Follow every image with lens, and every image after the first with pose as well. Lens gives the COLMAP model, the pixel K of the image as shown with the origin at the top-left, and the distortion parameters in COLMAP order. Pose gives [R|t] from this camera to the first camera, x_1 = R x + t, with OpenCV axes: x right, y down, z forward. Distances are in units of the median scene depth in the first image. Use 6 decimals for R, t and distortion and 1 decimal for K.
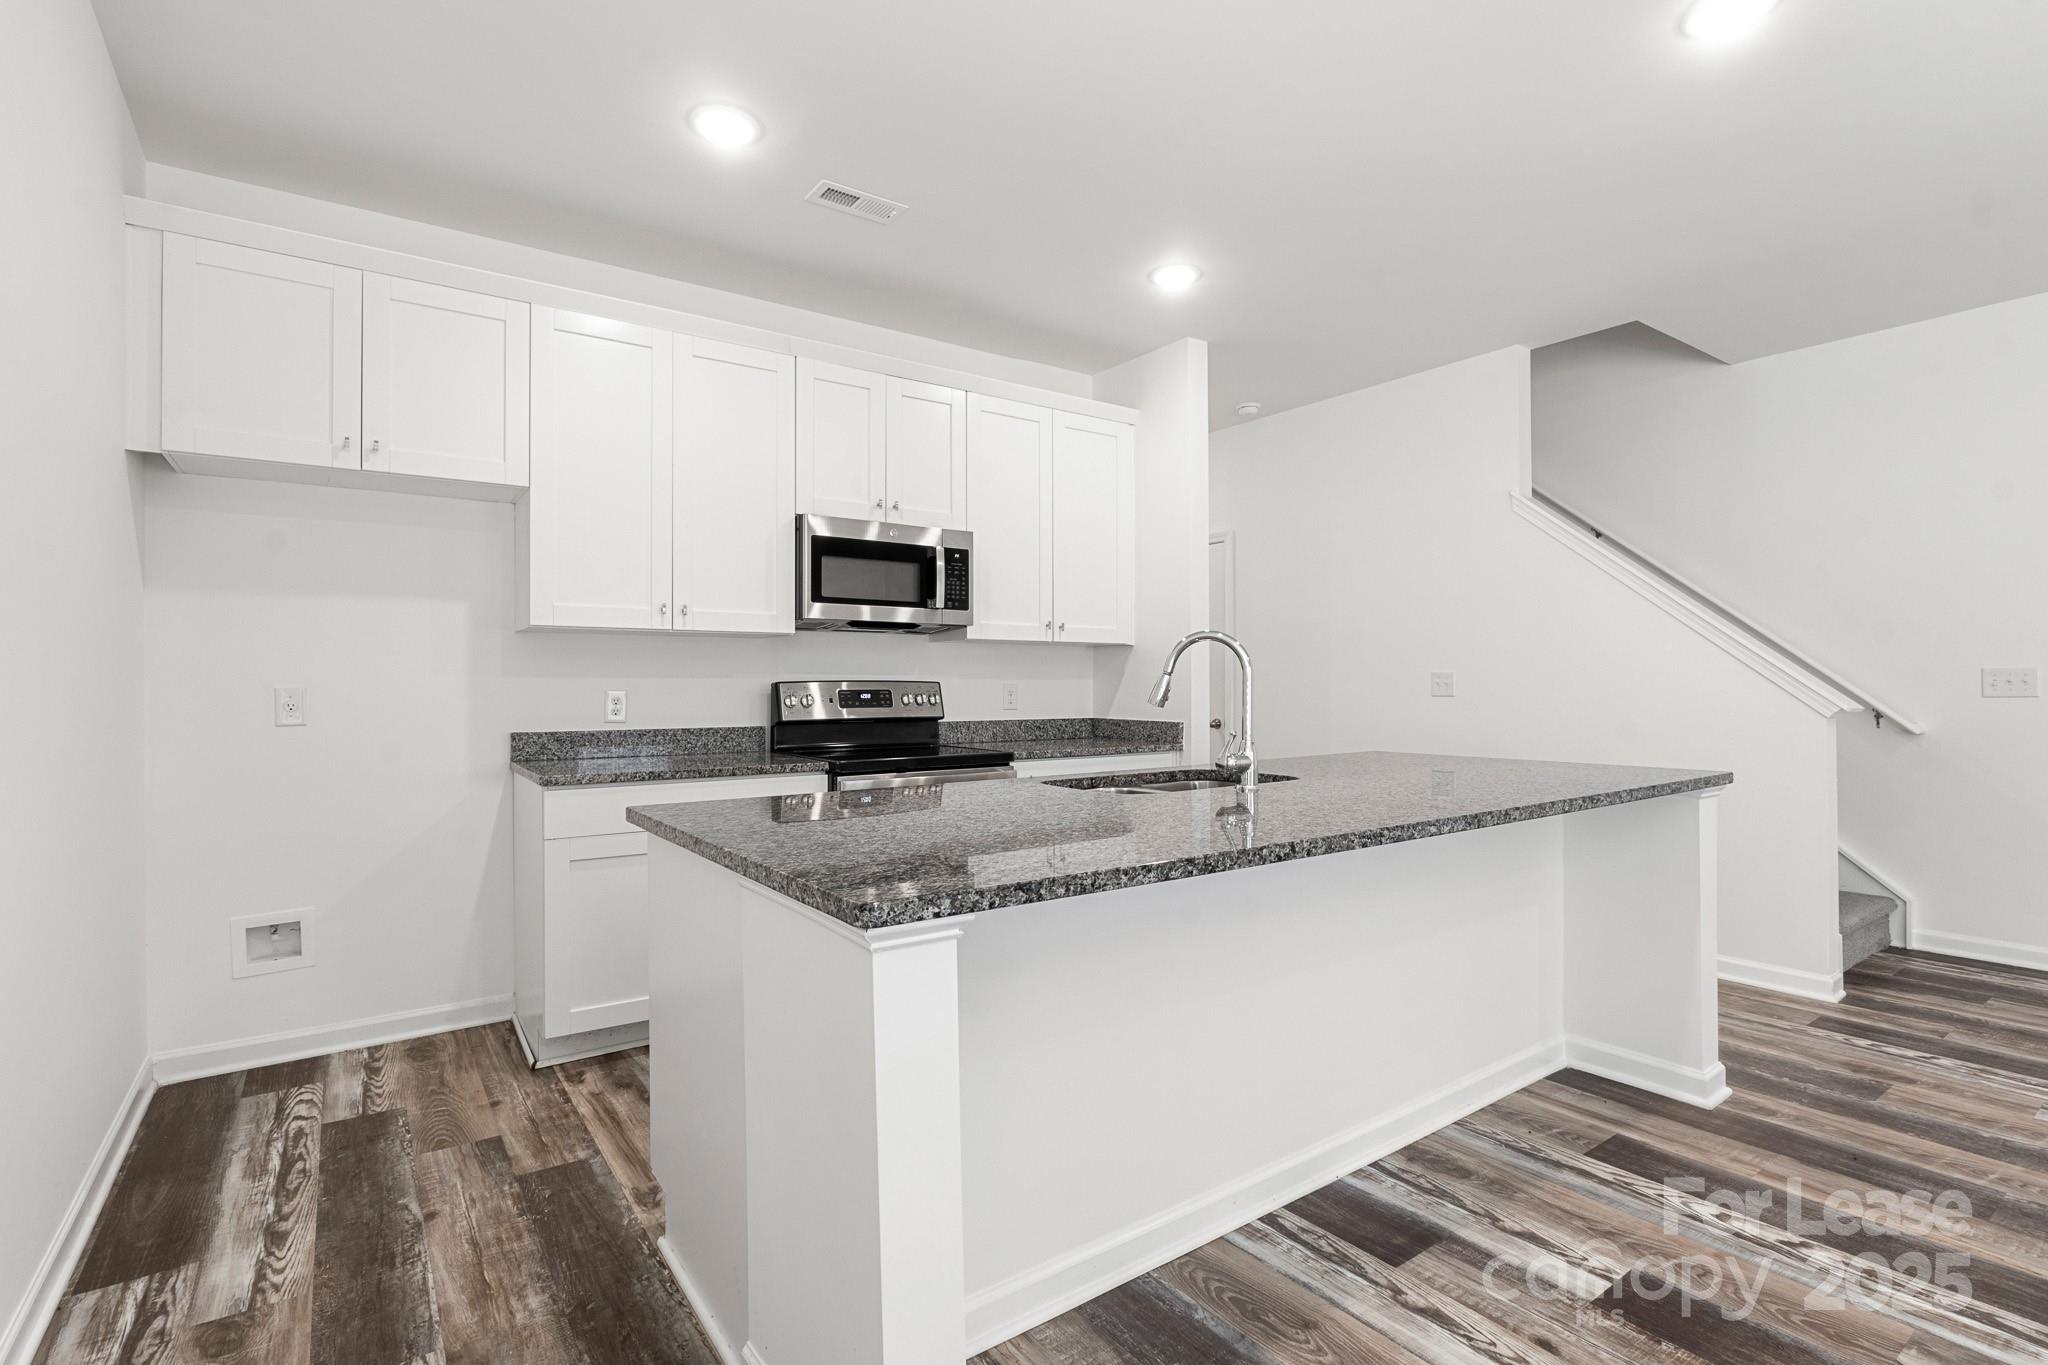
lens RADIAL K [[992.6, 0, 1016.1], [0, 992.6, 678.8], [0, 0, 1]] dist [-0.003283, 0.001026]
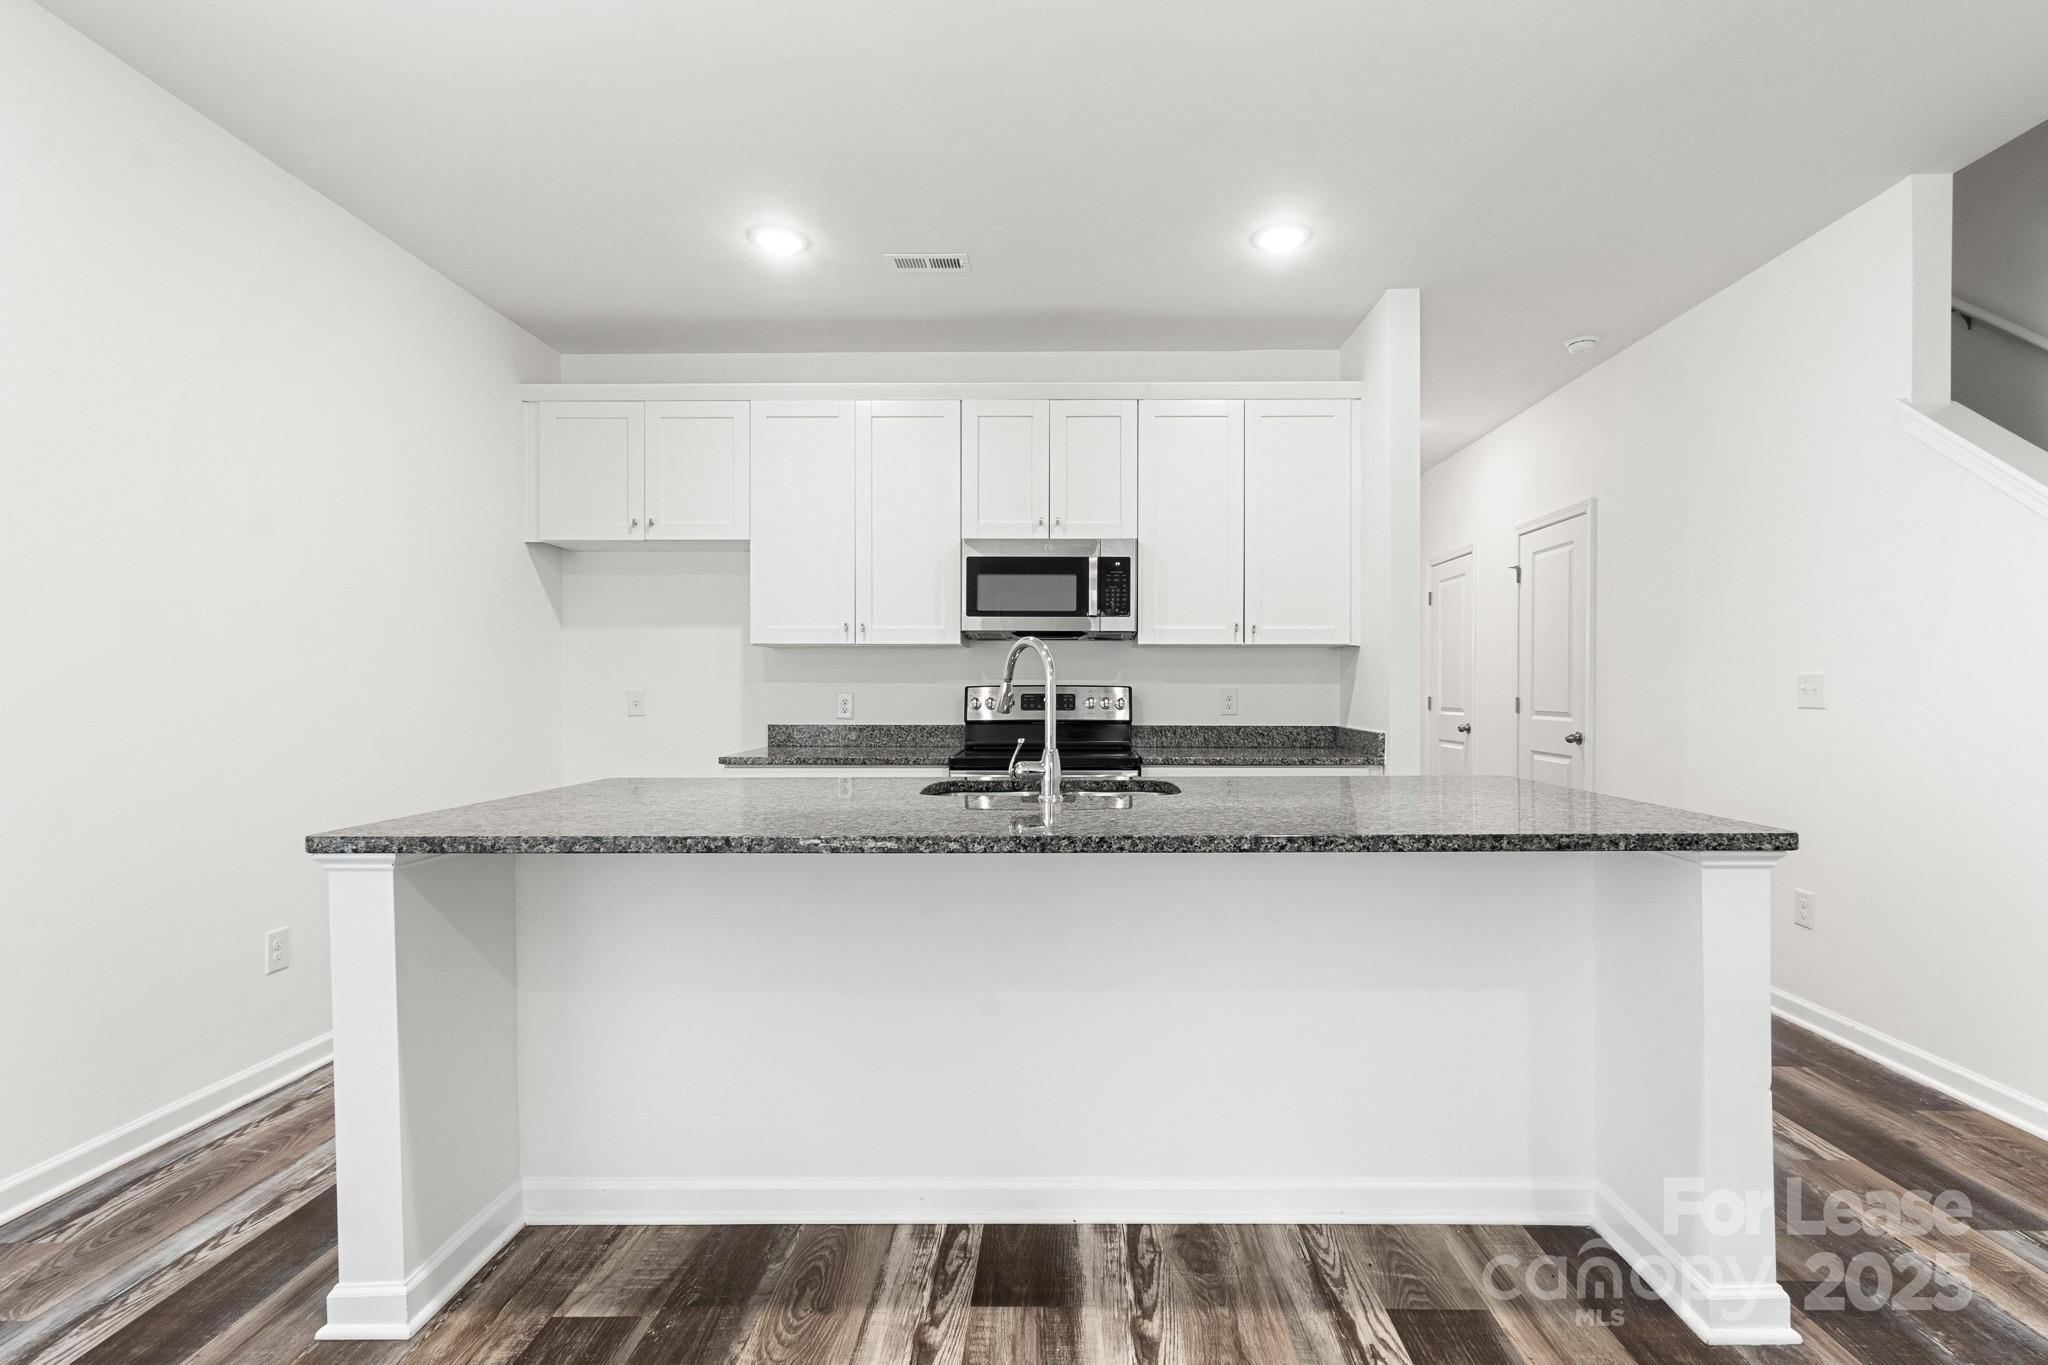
lens RADIAL K [[966.2, 0, 1024.0], [0, 966.2, 699.2], [0, 0, 1]] dist [0.005166, 0.001267]
pose [[0.798126, 0.009001, -0.602424, 0.688836], [0.001285, 0.999861, 0.016641, -0.001123], [0.602490, -0.014056, 0.798003, 0.212022]]
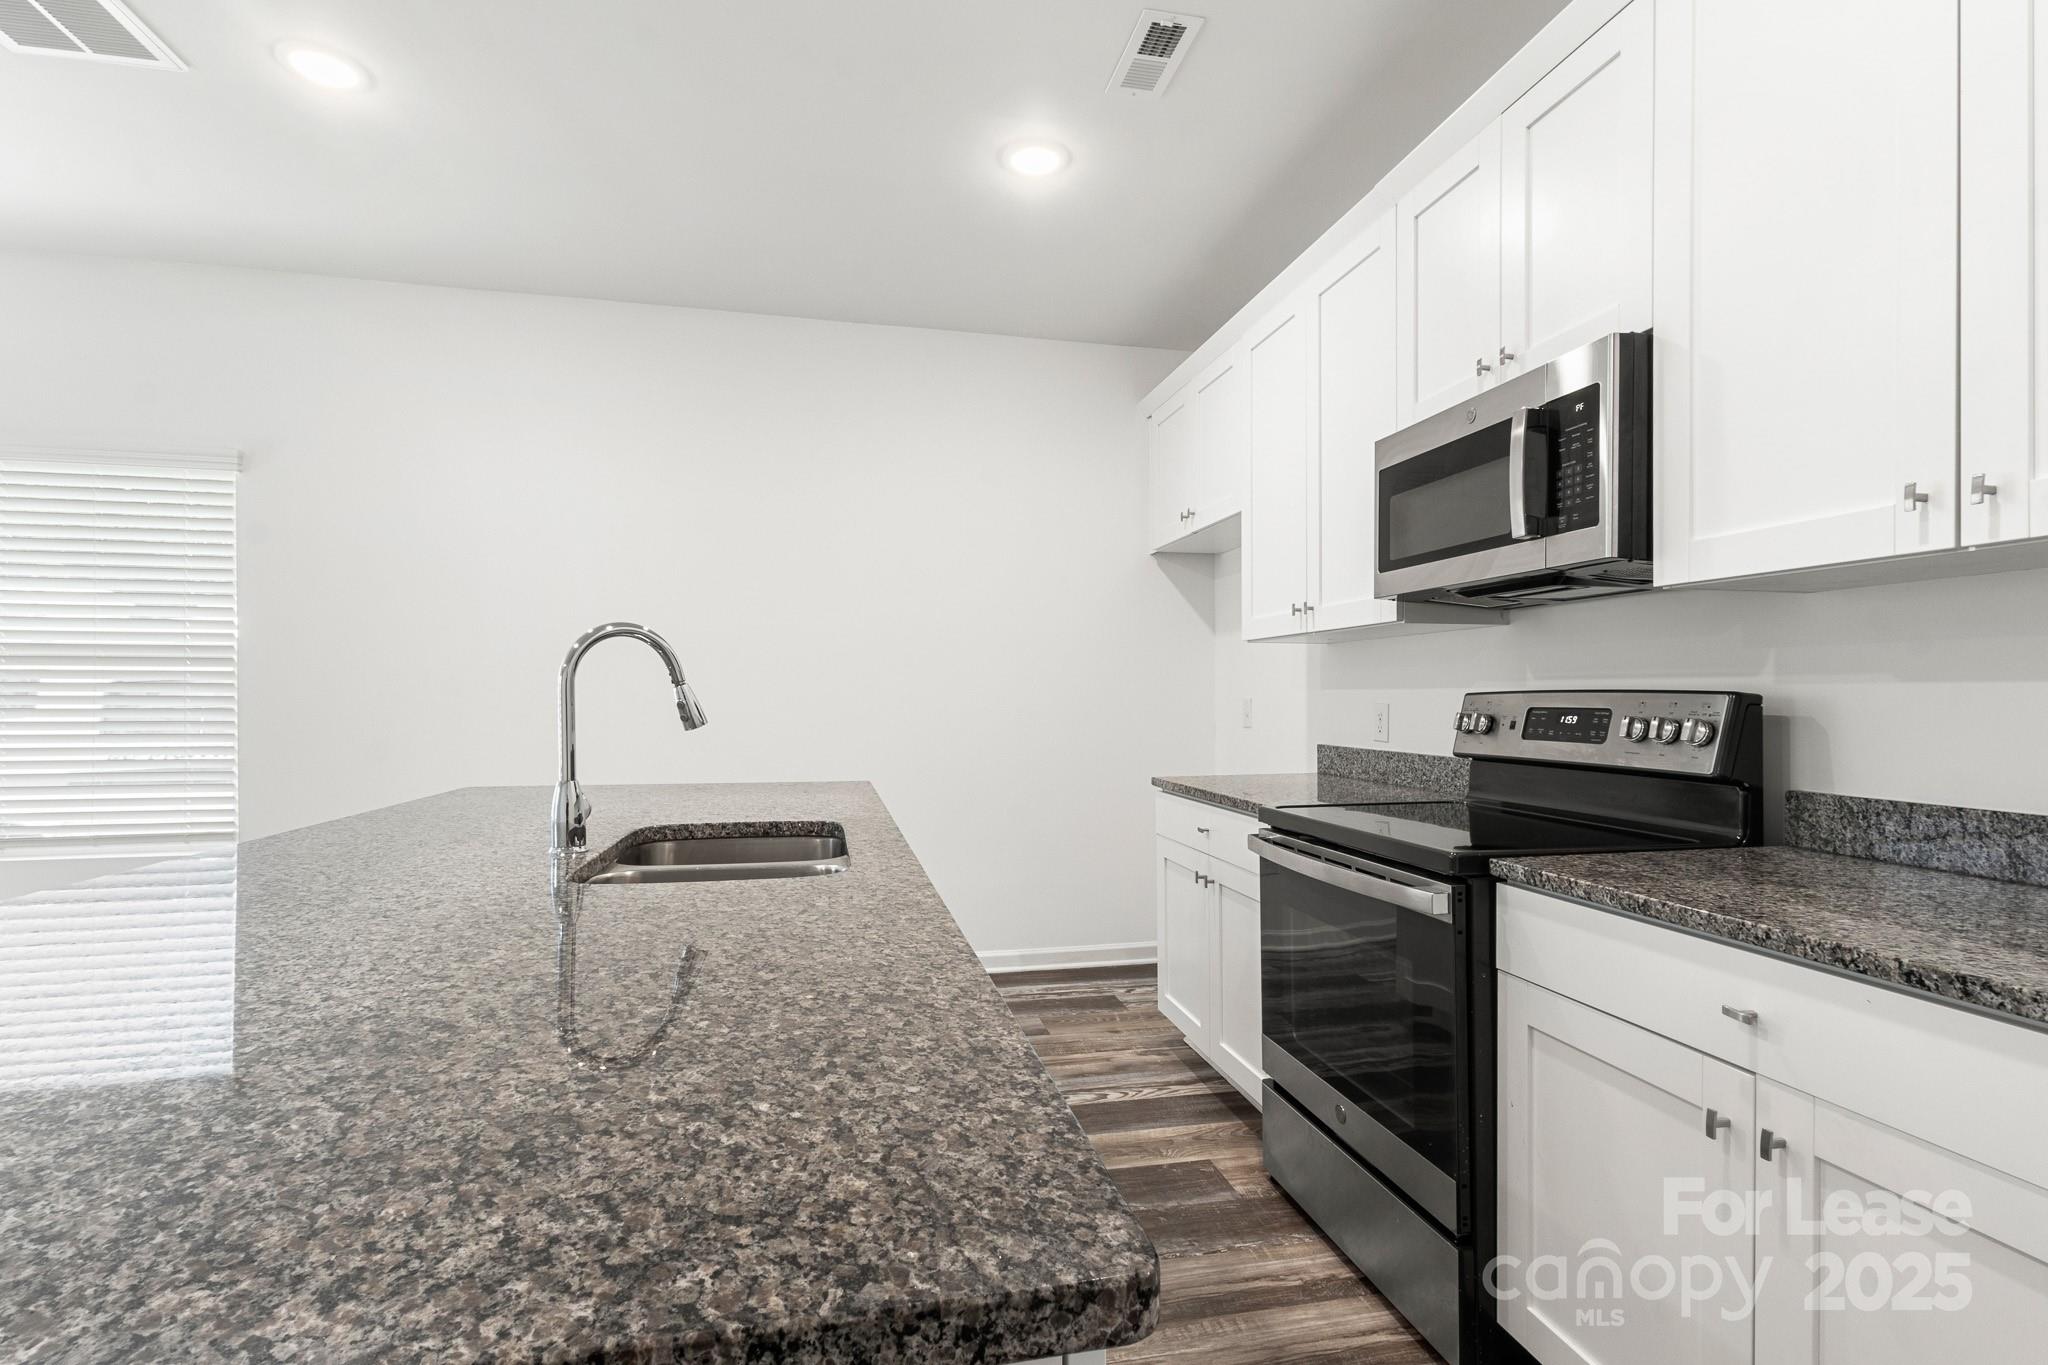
lens RADIAL K [[966.2, 0, 1056.0], [0, 966.2, 704.2], [0, 0, 1]] dist [0.005166, 0.001267]
pose [[-0.377920, 0.008708, -0.925798, 0.629317], [0.005959, 0.999958, 0.006973, 0.005678], [0.925819, -0.002882, -0.377955, 1.393969]]
